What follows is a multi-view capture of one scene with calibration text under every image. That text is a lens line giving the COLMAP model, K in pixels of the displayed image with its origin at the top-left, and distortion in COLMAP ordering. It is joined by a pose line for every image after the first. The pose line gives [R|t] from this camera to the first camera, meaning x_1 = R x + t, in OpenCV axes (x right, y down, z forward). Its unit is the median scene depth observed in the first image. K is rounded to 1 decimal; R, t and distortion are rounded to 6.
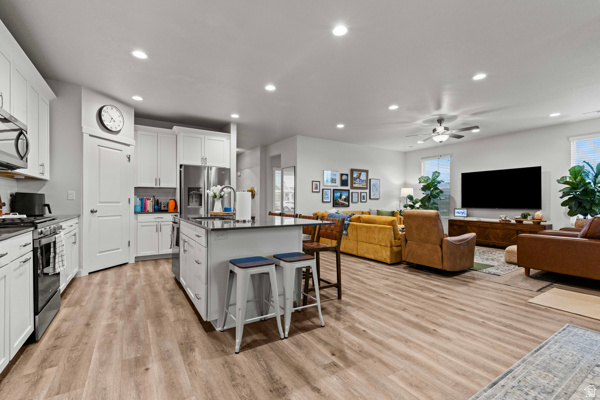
lens RADIAL K [[266.5, 0, 299.3], [0, 266.5, 201.8], [0, 0, 1]] dist [0.002506, -0.000216]
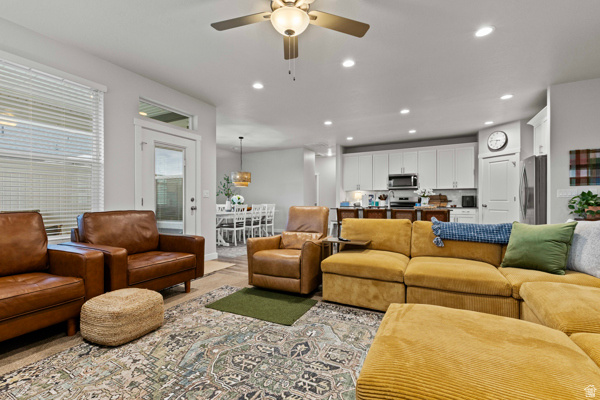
lens RADIAL K [[270.9, 0, 287.1], [0, 270.9, 201.6], [0, 0, 1]] dist [0.001932, -0.000003]
pose [[-0.878125, -0.004415, -0.478410, 0.753006], [-0.006256, 0.999978, 0.002255, 0.009941], [0.478390, 0.004973, -0.878134, 1.375674]]
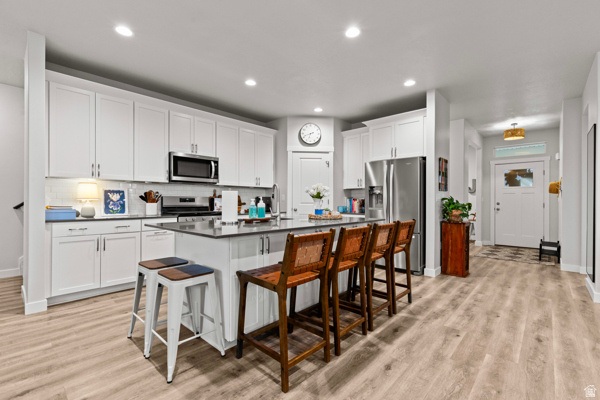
lens RADIAL K [[270.8, 0, 297.9], [0, 270.8, 200.7], [0, 0, 1]] dist [0.003484, 0.000062]
pose [[0.248911, -0.004139, -0.968518, 0.380396], [-0.004989, 0.999972, -0.005555, -0.000839], [0.968514, 0.006215, 0.248883, 0.510313]]
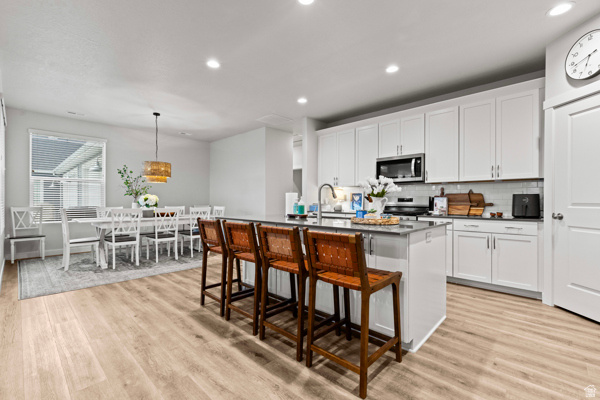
lens RADIAL K [[267.2, 0, 291.4], [0, 267.2, 201.0], [0, 0, 1]] dist [0.002118, 0.000222]
pose [[-0.974421, -0.006694, -0.224630, 0.034812], [-0.007497, 0.999968, 0.002724, -0.001521], [0.224605, 0.004339, -0.974440, 1.129131]]
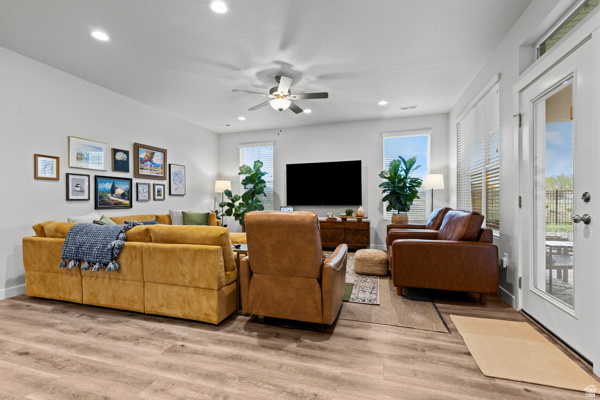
lens RADIAL K [[270.8, 0, 297.9], [0, 270.8, 200.7], [0, 0, 1]] dist [0.003484, 0.000062]
pose [[0.761909, -0.010167, 0.647604, 0.117090], [0.011248, 0.999934, 0.002466, 0.007203], [-0.647586, 0.005405, 0.761973, 0.459916]]
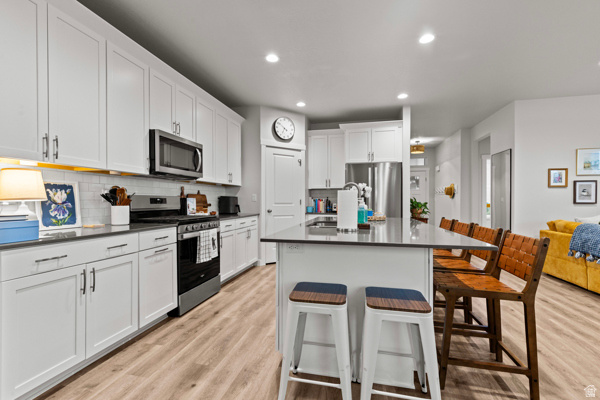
lens RADIAL K [[270.8, 0, 297.9], [0, 270.8, 200.7], [0, 0, 1]] dist [0.003484, 0.000062]
pose [[0.701384, -0.003880, -0.712773, 0.116511], [0.000140, 0.999986, -0.005305, -0.002781], [0.712783, 0.003621, 0.701375, 0.195465]]
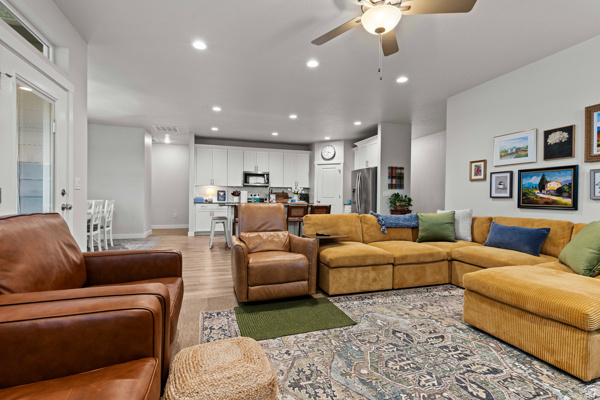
lens RADIAL K [[281.9, 0, 293.9], [0, 281.9, 201.1], [0, 0, 1]] dist [0.004258, 0.000222]
pose [[-0.265670, 0.002082, -0.964062, 0.987795], [-0.015427, 0.999860, 0.006411, 0.013787], [0.963941, 0.016576, -0.265601, 1.031795]]
